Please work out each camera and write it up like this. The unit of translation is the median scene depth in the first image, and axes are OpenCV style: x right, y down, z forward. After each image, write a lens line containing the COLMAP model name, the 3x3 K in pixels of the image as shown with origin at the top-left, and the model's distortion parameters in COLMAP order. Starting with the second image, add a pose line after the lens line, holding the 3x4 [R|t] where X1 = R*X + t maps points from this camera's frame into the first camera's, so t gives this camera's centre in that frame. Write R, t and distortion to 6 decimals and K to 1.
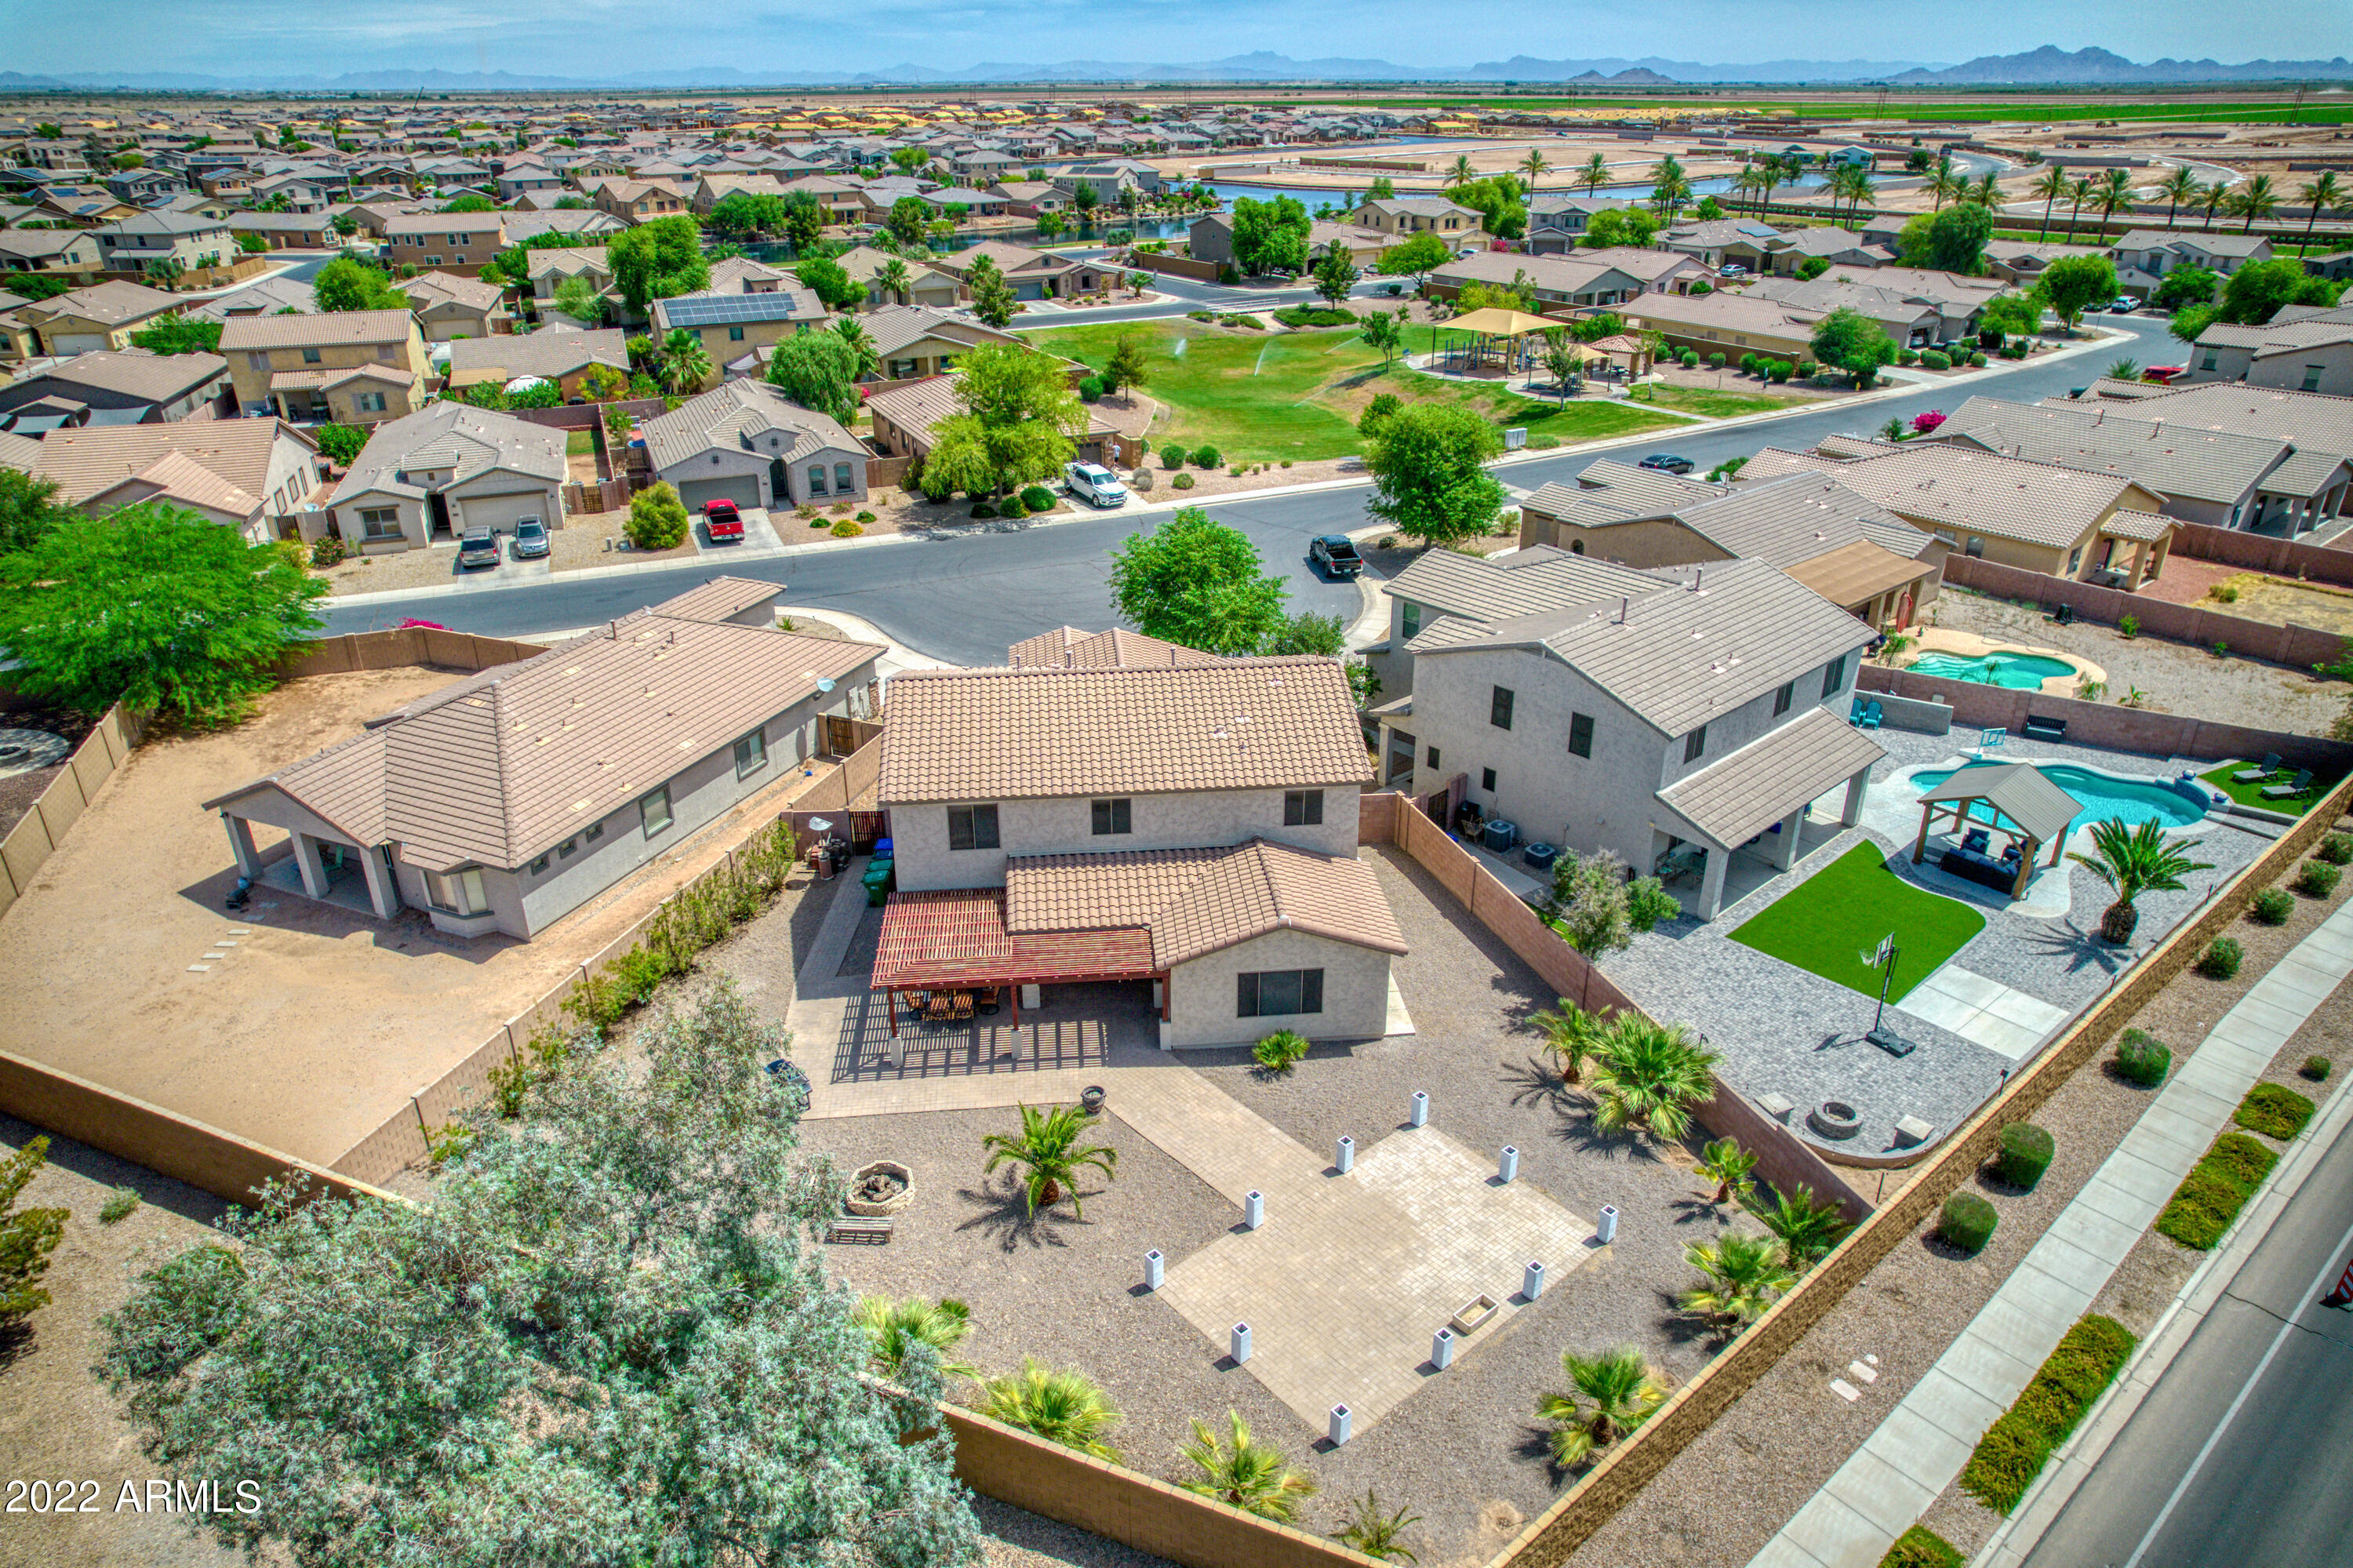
lens RADIAL K [[1524.1, 0, 1176.5], [0, 1524.1, 784.0], [0, 0, 1]] dist [-0.064222, 0.045038]
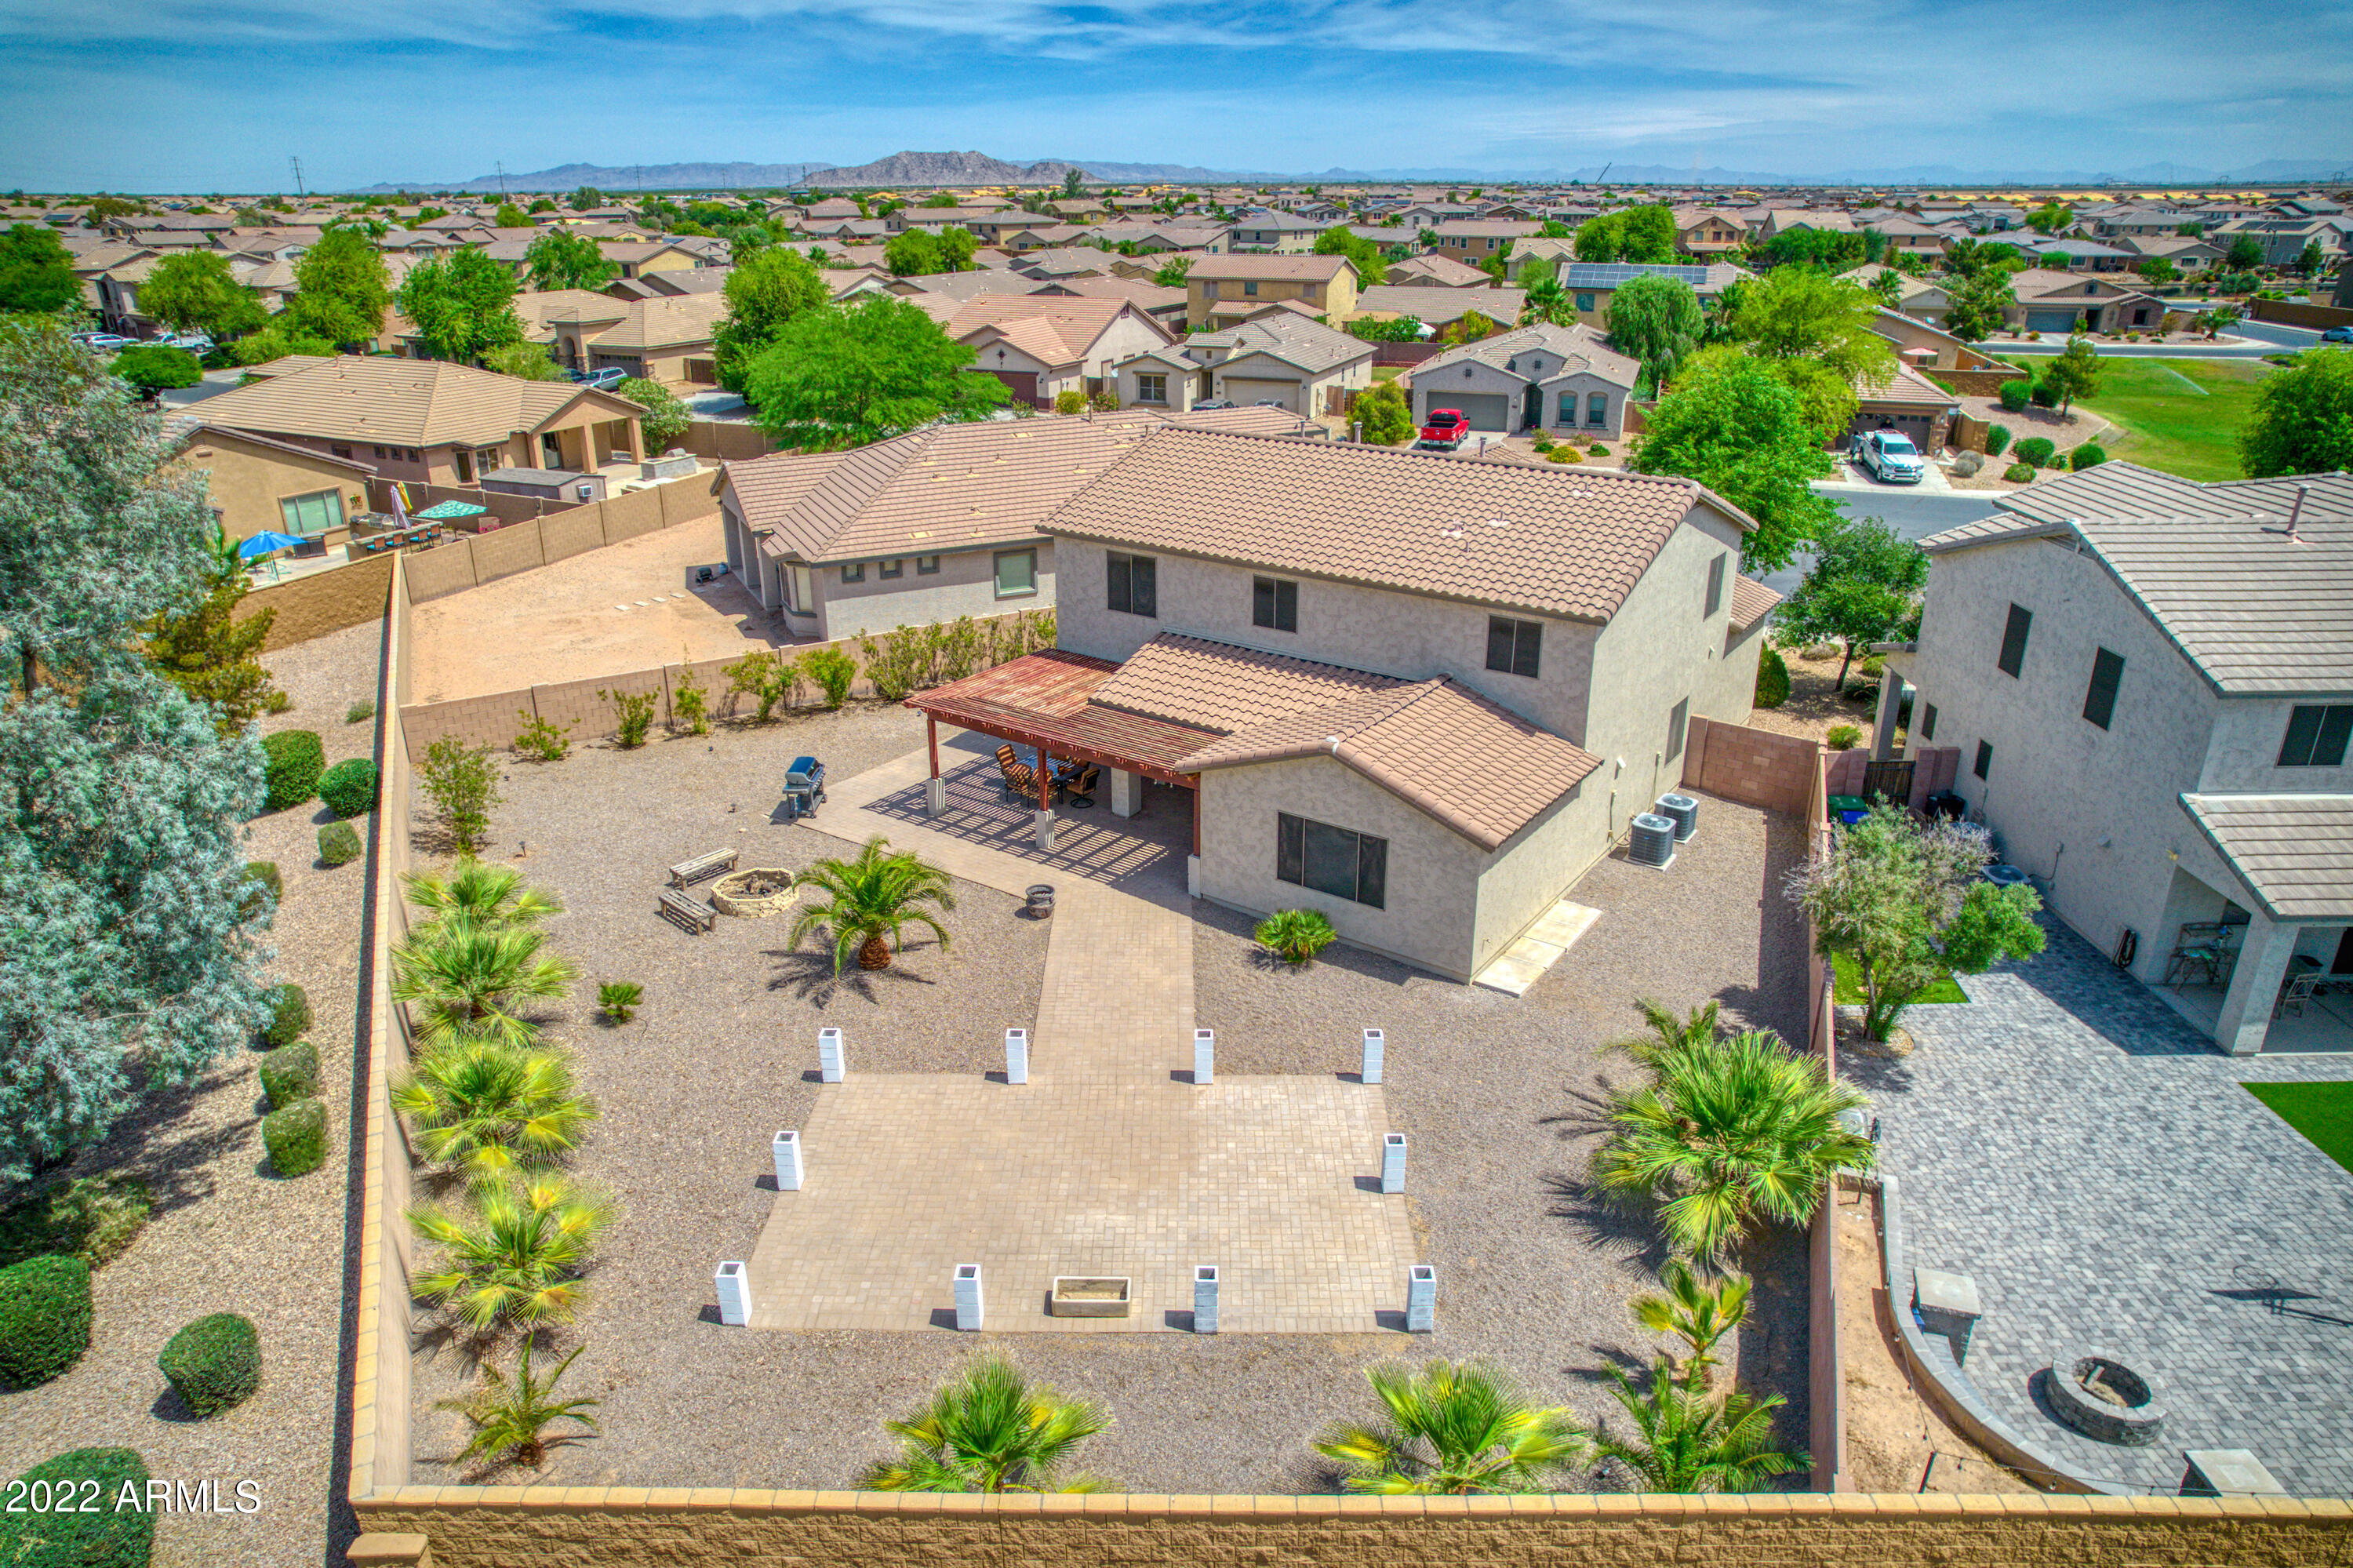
lens RADIAL K [[1518.6, 0, 1176.5], [0, 1518.6, 784.0], [0, 0, 1]] dist [-0.091519, 0.090489]
pose [[0.757208, 0.246629, -0.604822, 0.335658], [-0.277822, 0.959647, 0.043497, 0.074306], [0.591144, 0.135097, 0.795172, 0.320494]]
